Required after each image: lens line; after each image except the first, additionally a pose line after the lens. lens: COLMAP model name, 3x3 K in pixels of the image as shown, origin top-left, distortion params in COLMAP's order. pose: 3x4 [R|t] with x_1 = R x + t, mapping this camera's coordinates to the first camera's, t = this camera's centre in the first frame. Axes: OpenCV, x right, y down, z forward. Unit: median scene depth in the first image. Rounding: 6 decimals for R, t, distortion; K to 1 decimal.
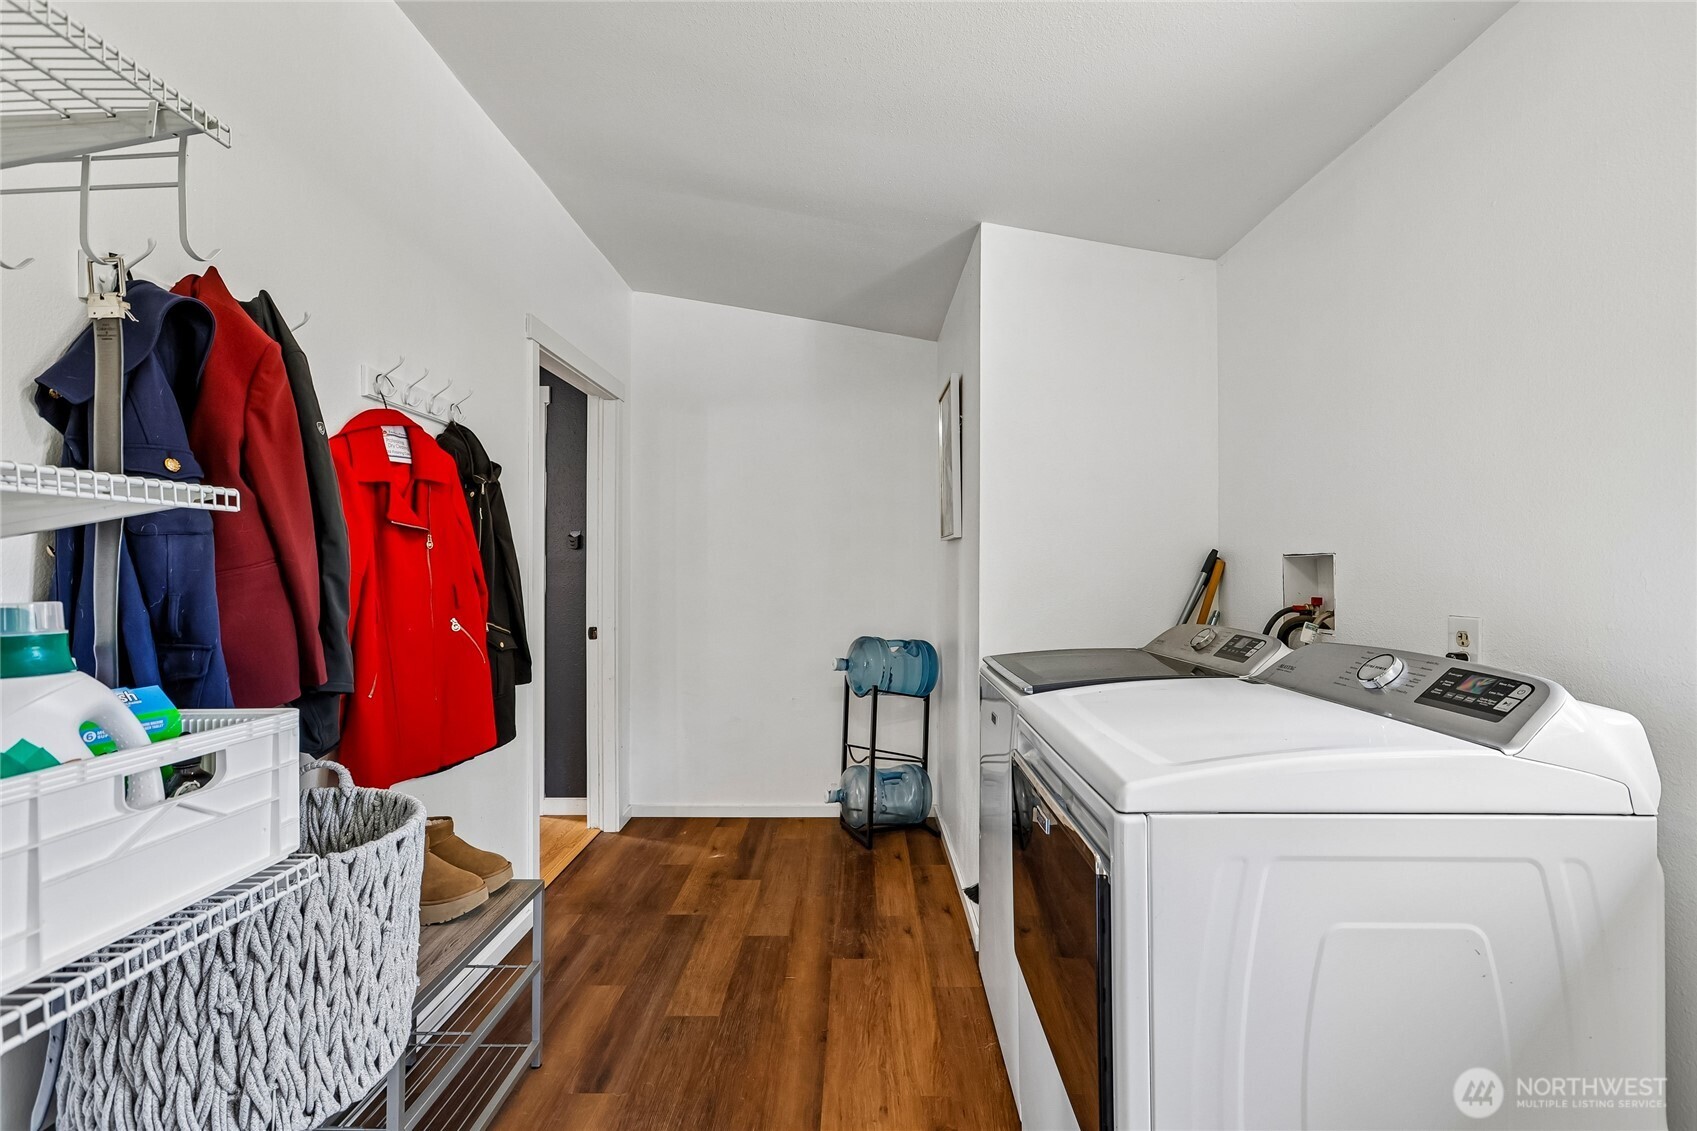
lens RADIAL K [[769.4, 0, 853.1], [0, 769.4, 564.1], [0, 0, 1]] dist [0.016453, 0.000245]
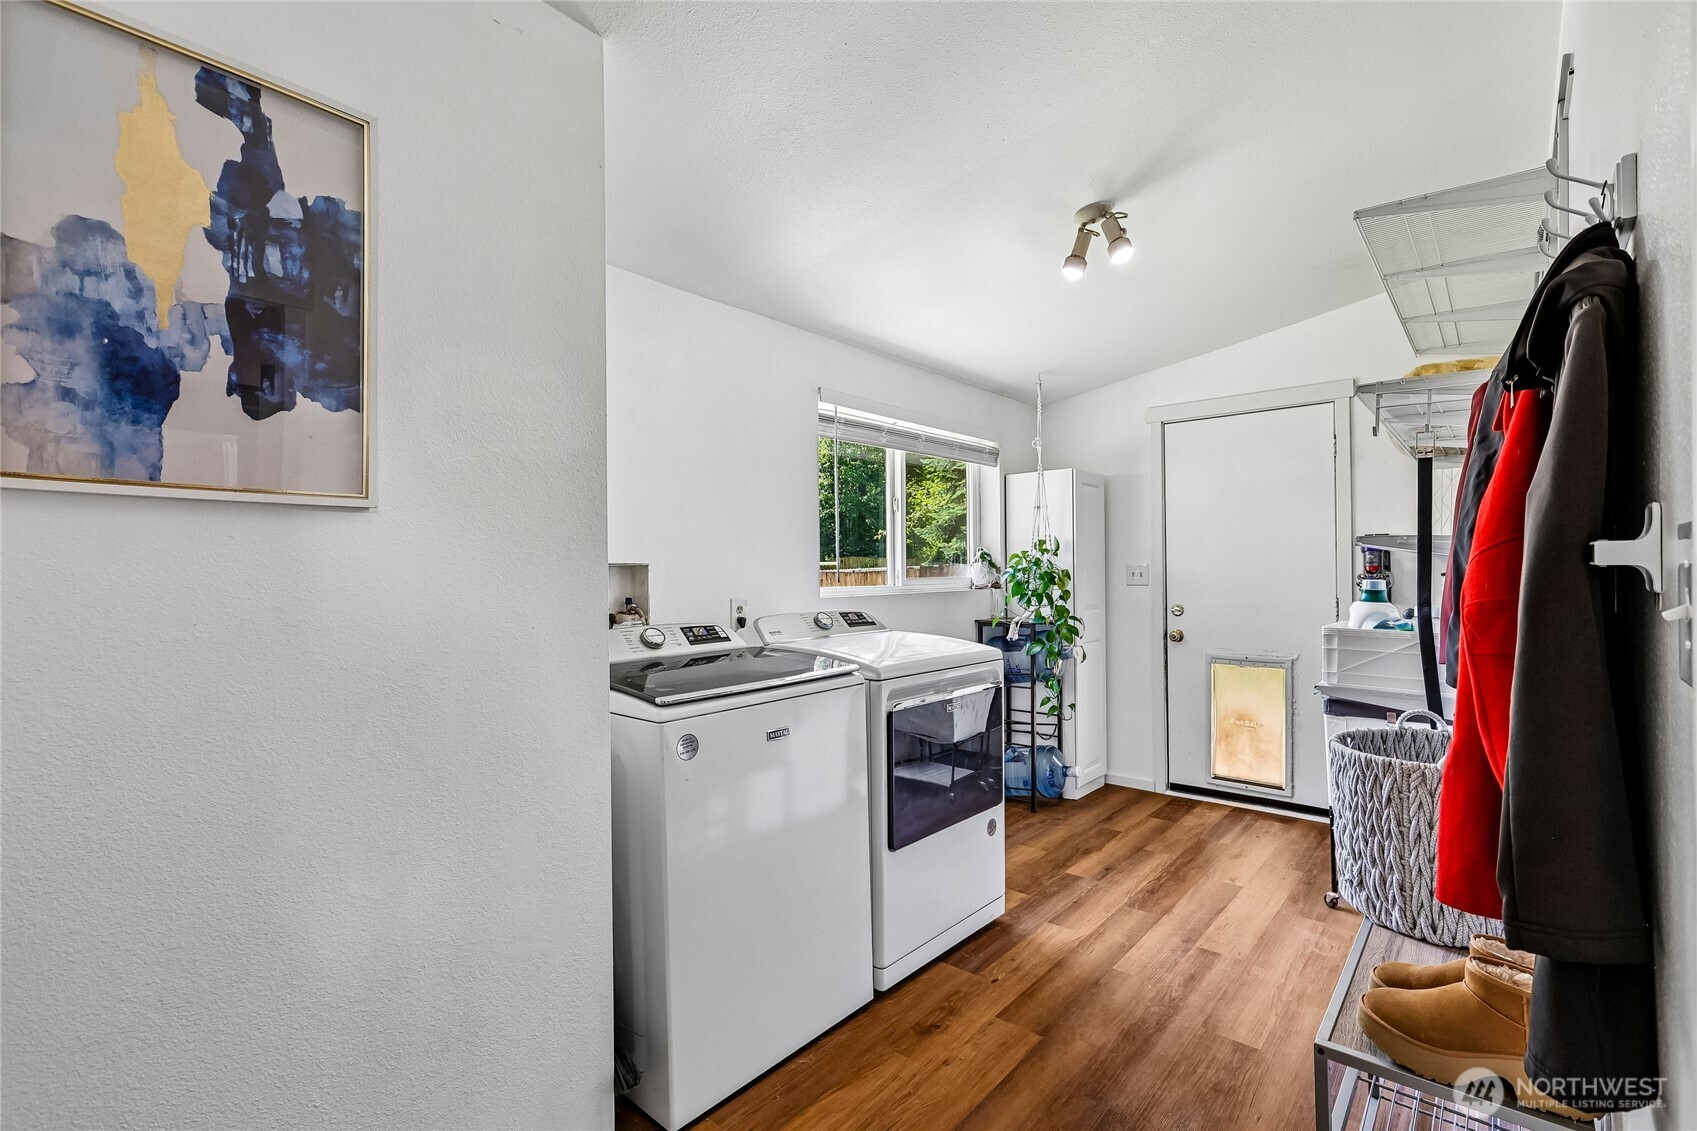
lens RADIAL K [[769.4, 0, 857.5], [0, 769.4, 558.9], [0, 0, 1]] dist [0.016453, 0.000245]
pose [[-0.760651, 0.004944, 0.649143, -0.559827], [0.001466, 0.999982, -0.005898, -0.014616], [-0.649160, -0.003534, -0.760644, 1.833493]]
